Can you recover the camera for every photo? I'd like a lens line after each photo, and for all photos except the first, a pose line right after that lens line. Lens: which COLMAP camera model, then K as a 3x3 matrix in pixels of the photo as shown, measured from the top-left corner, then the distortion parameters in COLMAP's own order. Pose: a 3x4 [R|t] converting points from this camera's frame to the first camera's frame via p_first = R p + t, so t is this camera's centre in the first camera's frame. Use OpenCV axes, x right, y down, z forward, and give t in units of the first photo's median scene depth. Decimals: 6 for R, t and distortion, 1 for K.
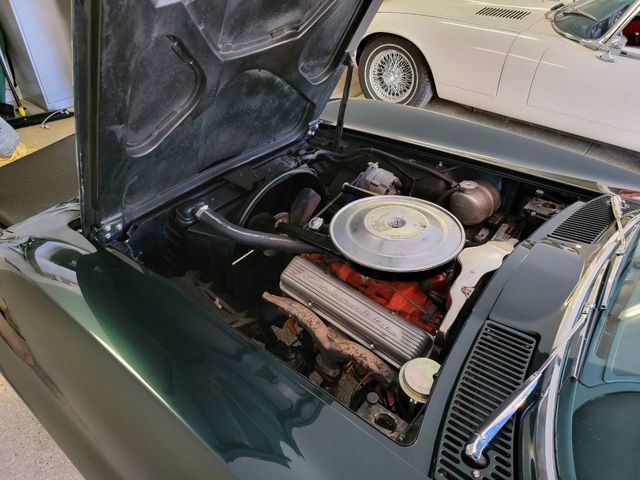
lens RADIAL K [[451.0, 0, 320.0], [0, 451.0, 242.1], [0, 0, 1]] dist [0.010612, 0.002912]
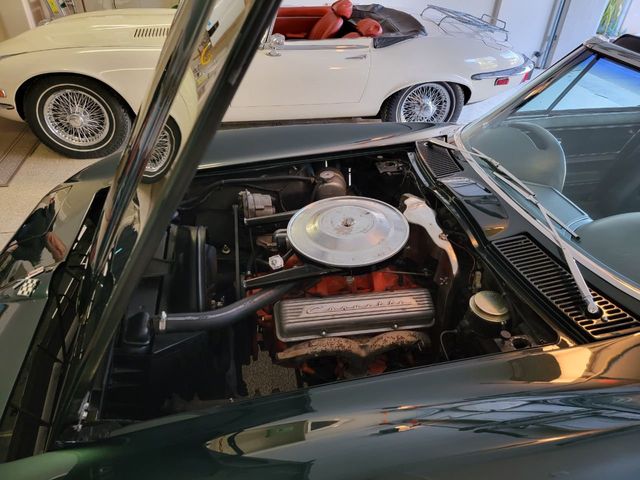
lens RADIAL K [[451.0, 0, 320.3], [0, 451.0, 237.8], [0, 0, 1]] dist [0.010612, 0.002912]
pose [[0.617795, -0.446095, 0.647556, -0.538861], [0.465520, 0.871177, 0.156020, -0.190296], [-0.633735, 0.205061, 0.745875, 0.210207]]
